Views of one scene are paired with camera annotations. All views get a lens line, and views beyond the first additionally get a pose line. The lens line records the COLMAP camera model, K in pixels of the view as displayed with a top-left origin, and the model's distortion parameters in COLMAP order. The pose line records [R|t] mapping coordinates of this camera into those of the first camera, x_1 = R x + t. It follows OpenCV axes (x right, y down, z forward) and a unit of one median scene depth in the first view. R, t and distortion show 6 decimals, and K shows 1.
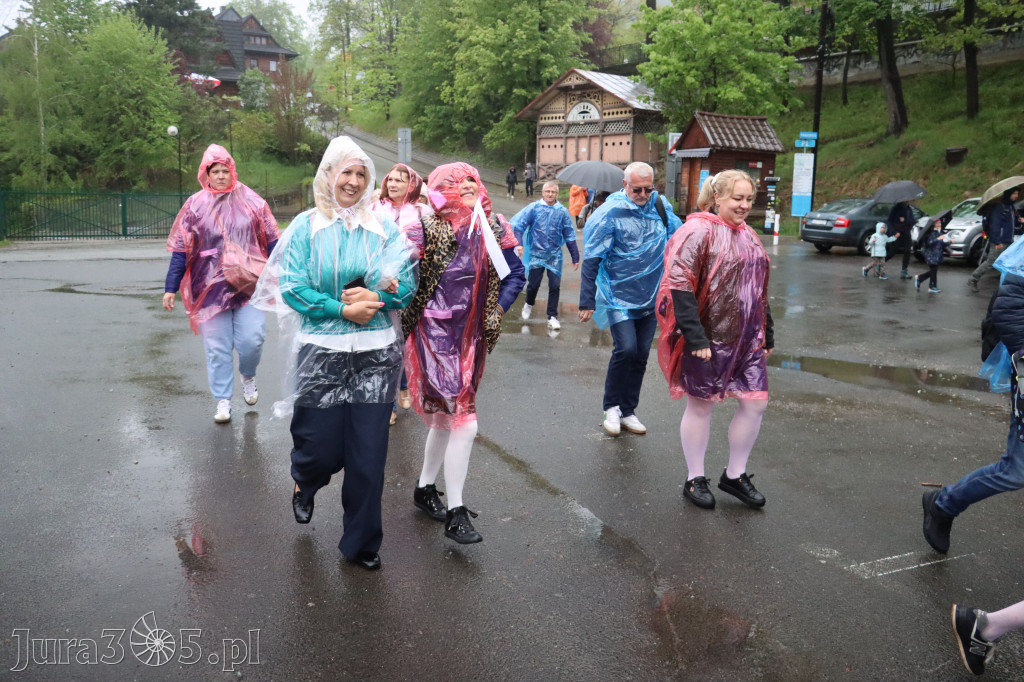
lens RADIAL K [[872.3, 0, 506.6], [0, 872.3, 337.7], [0, 0, 1]] dist [-0.166728, 0.178186]
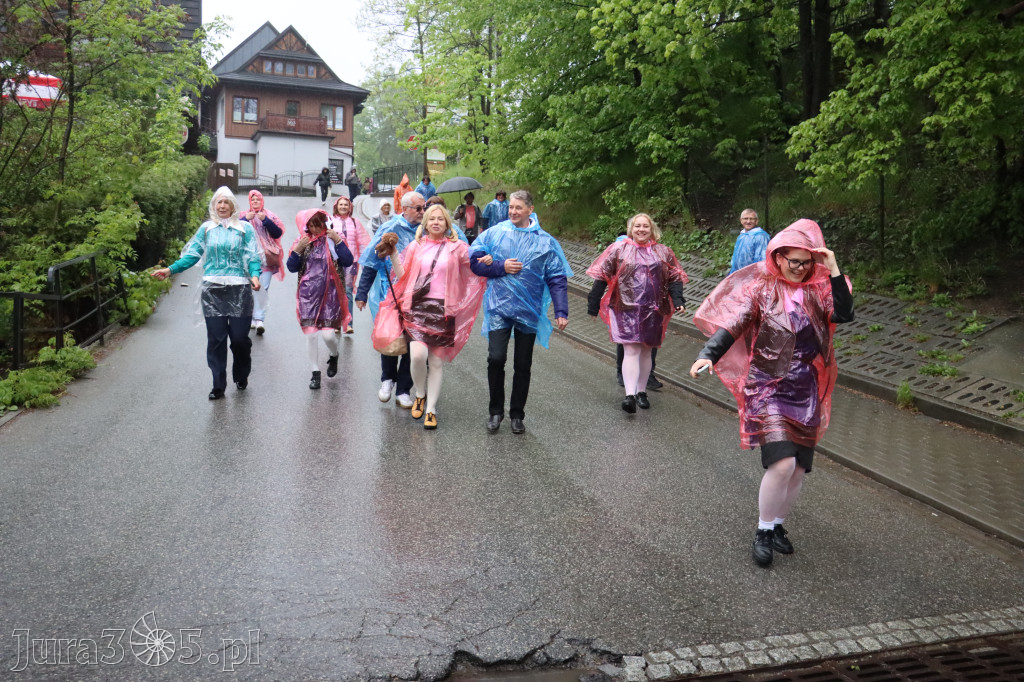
lens RADIAL K [[872.3, 0, 506.6], [0, 872.3, 337.7], [0, 0, 1]] dist [-0.166728, 0.178186]
pose [[0.974425, -0.001040, -0.224711, -0.051833], [-0.029413, 0.990796, -0.132131, -0.183640], [0.222780, 0.135361, 0.965426, 0.926510]]
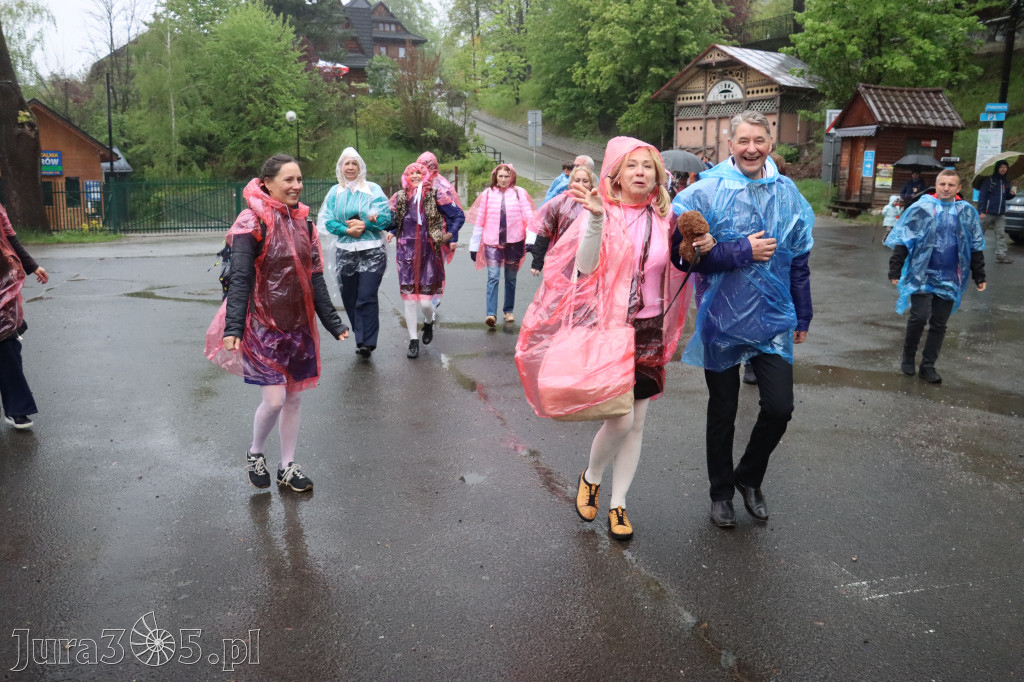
lens RADIAL K [[872.3, 0, 506.6], [0, 872.3, 337.7], [0, 0, 1]] dist [-0.166728, 0.178186]
pose [[0.989026, 0.011485, -0.147295, -0.005776], [-0.009200, 0.999827, 0.016188, -0.007782], [0.147456, -0.014656, 0.988960, 0.048706]]
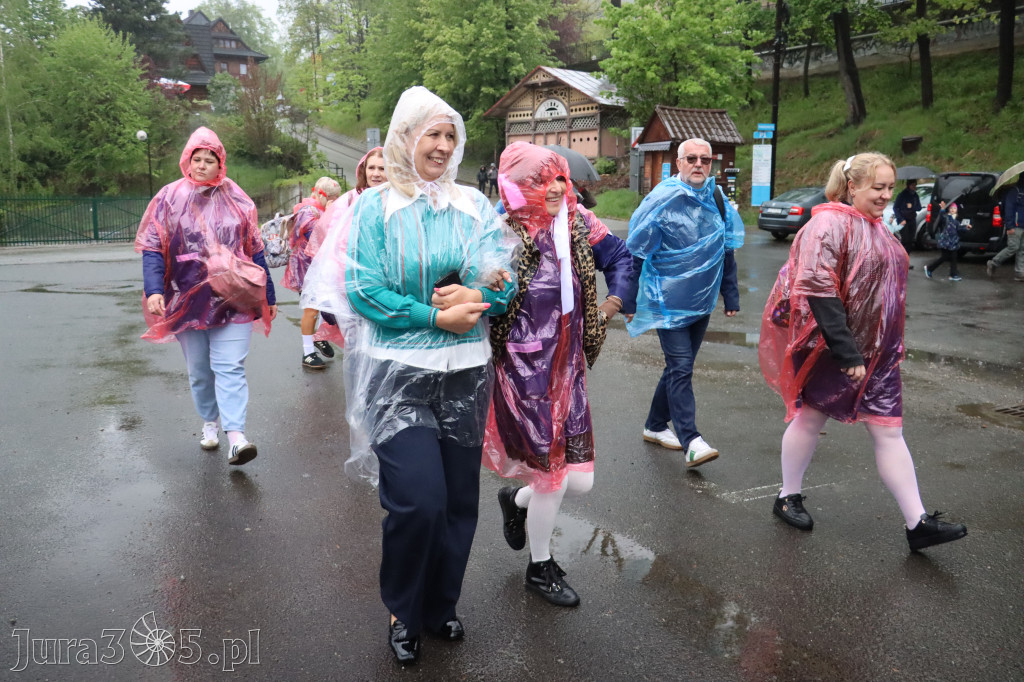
lens RADIAL K [[871.5, 0, 508.9], [0, 871.5, 343.3], [0, 0, 1]] dist [-0.168973, 0.178575]
pose [[0.999358, -0.024991, 0.025683, 0.007343], [0.024780, 0.999657, 0.008514, 0.003833], [-0.025887, -0.007872, 0.999634, -0.012489]]
